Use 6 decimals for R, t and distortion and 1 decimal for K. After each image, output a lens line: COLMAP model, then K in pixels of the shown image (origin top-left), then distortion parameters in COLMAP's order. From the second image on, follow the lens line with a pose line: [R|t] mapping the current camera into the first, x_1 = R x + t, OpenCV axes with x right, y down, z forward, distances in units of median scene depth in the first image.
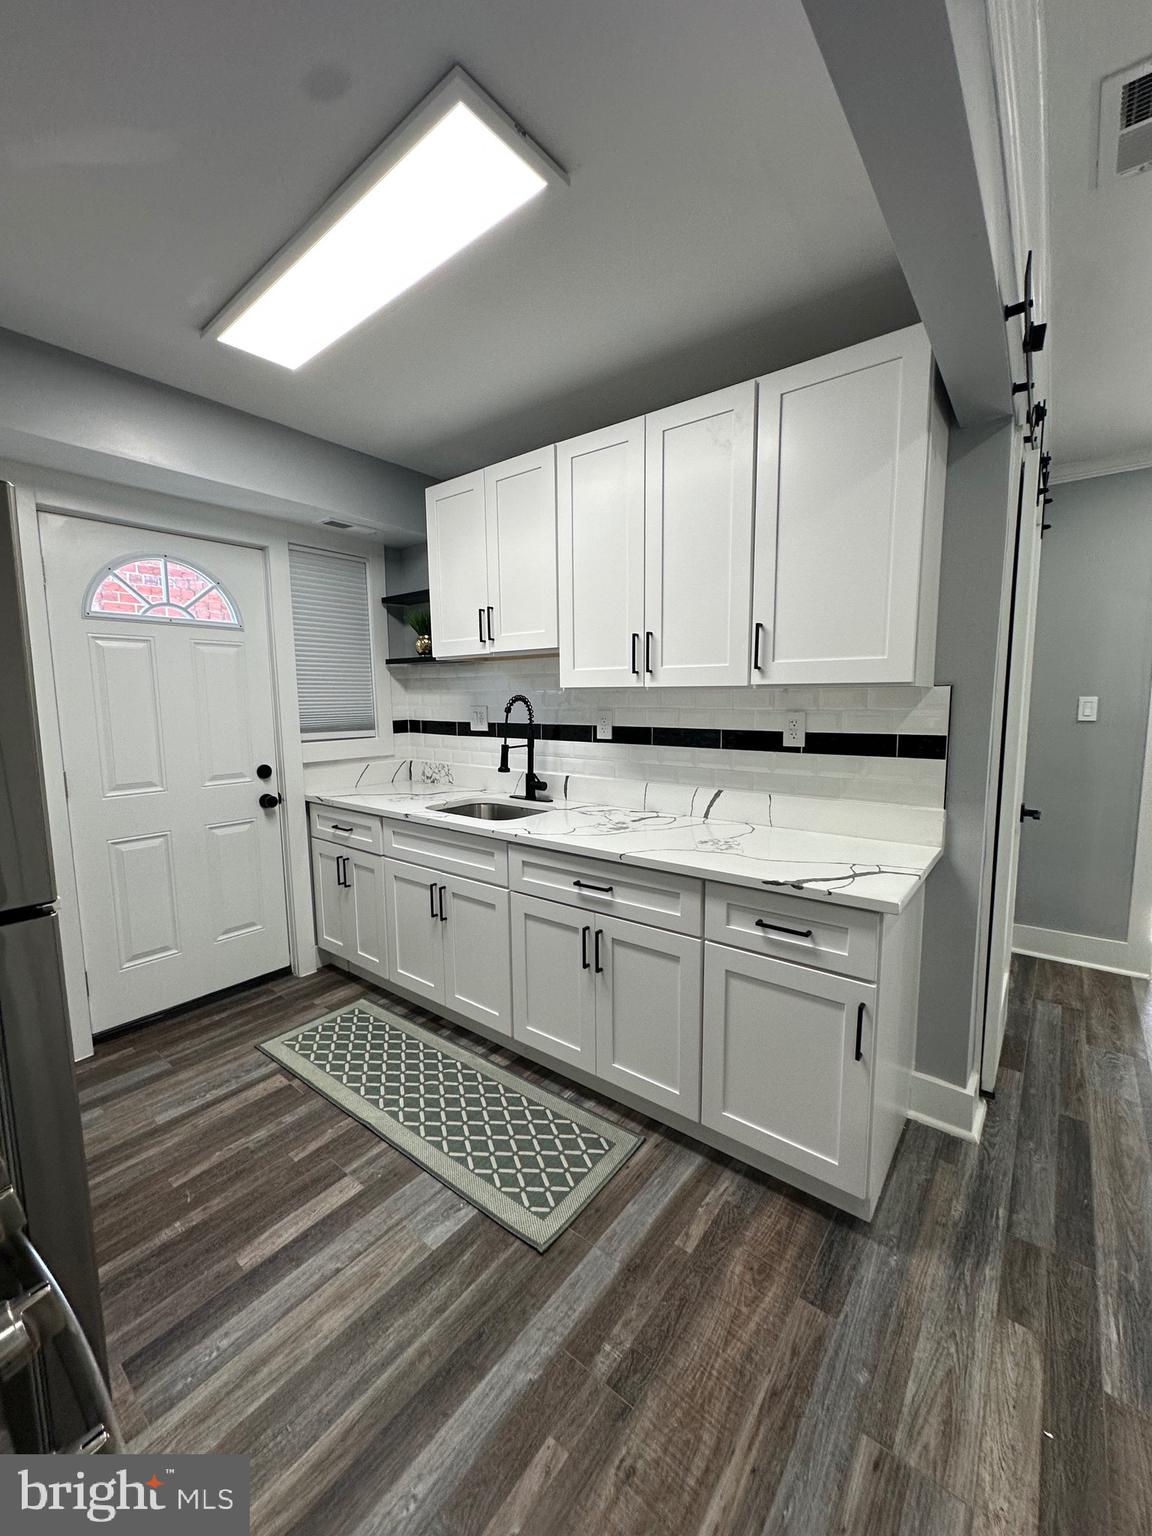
lens RADIAL K [[616.3, 0, 578.2], [0, 616.3, 767.7], [0, 0, 1]] dist [-0.000275, -0.000048]
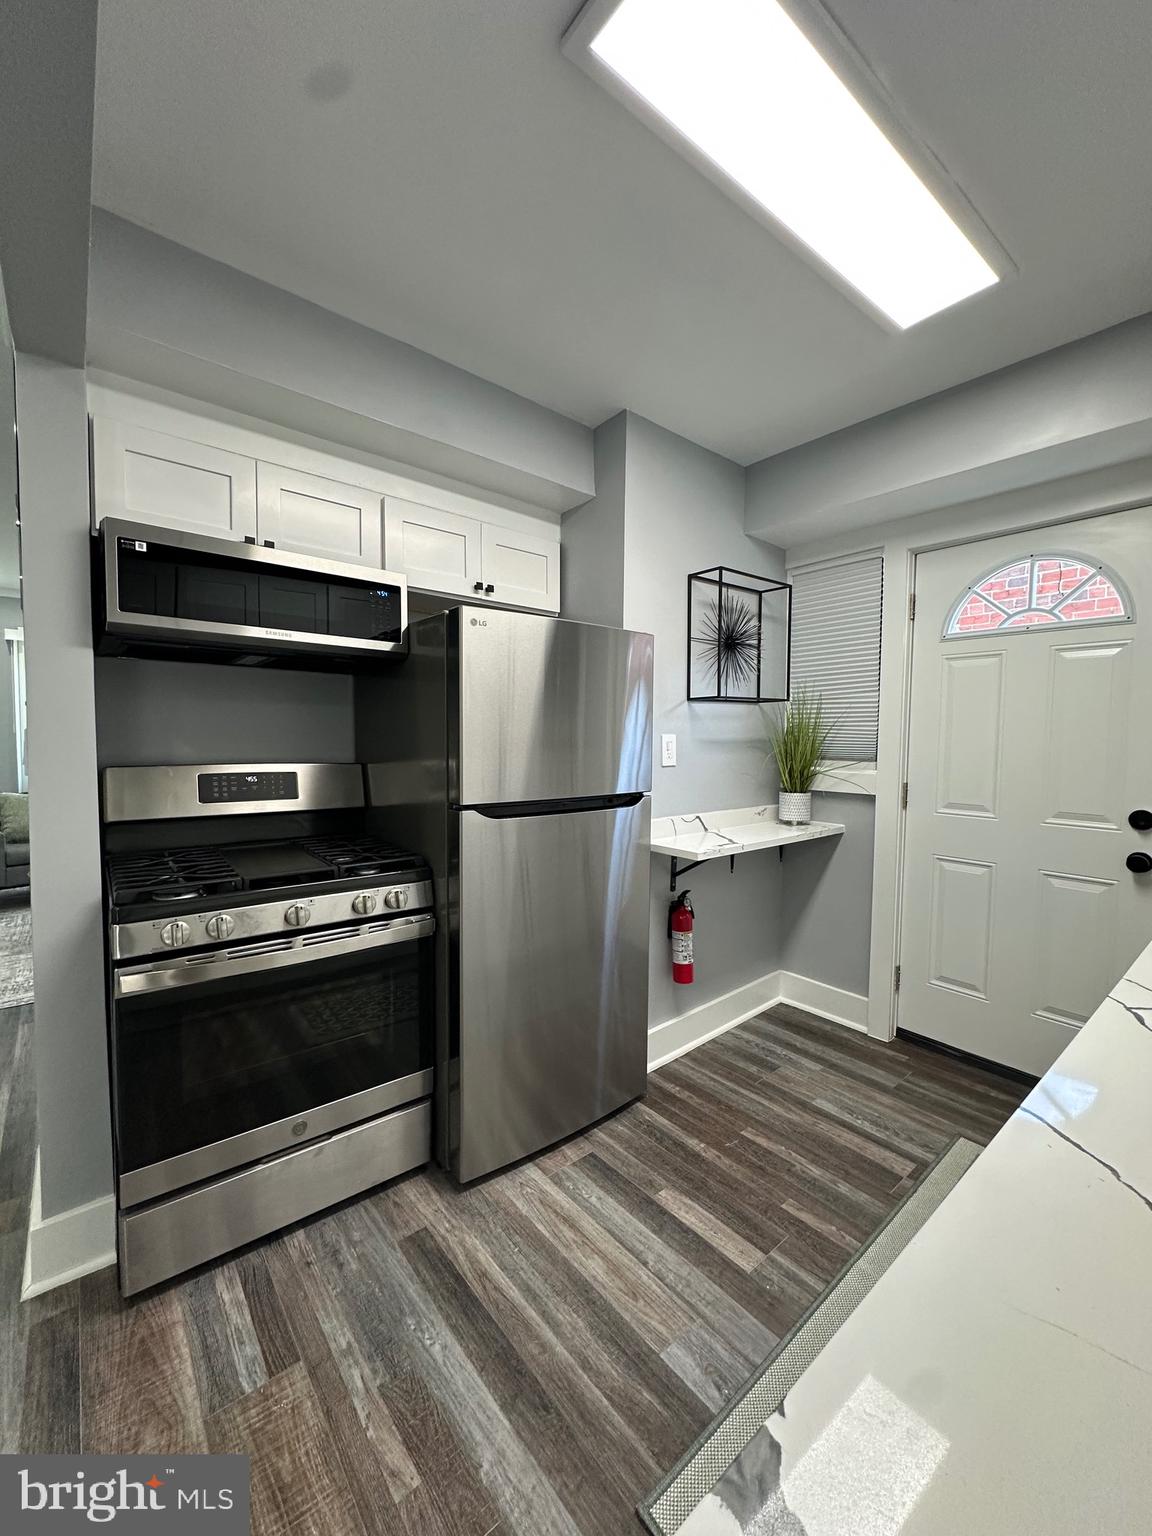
lens RADIAL K [[616.3, 0, 578.6], [0, 616.3, 765.9], [0, 0, 1]] dist [-0.000275, -0.000048]
pose [[-0.212938, 0.055188, -0.975506, 0.556969], [-0.117796, 0.989671, 0.081703, -0.066543], [0.969939, 0.132309, -0.204237, 0.947749]]
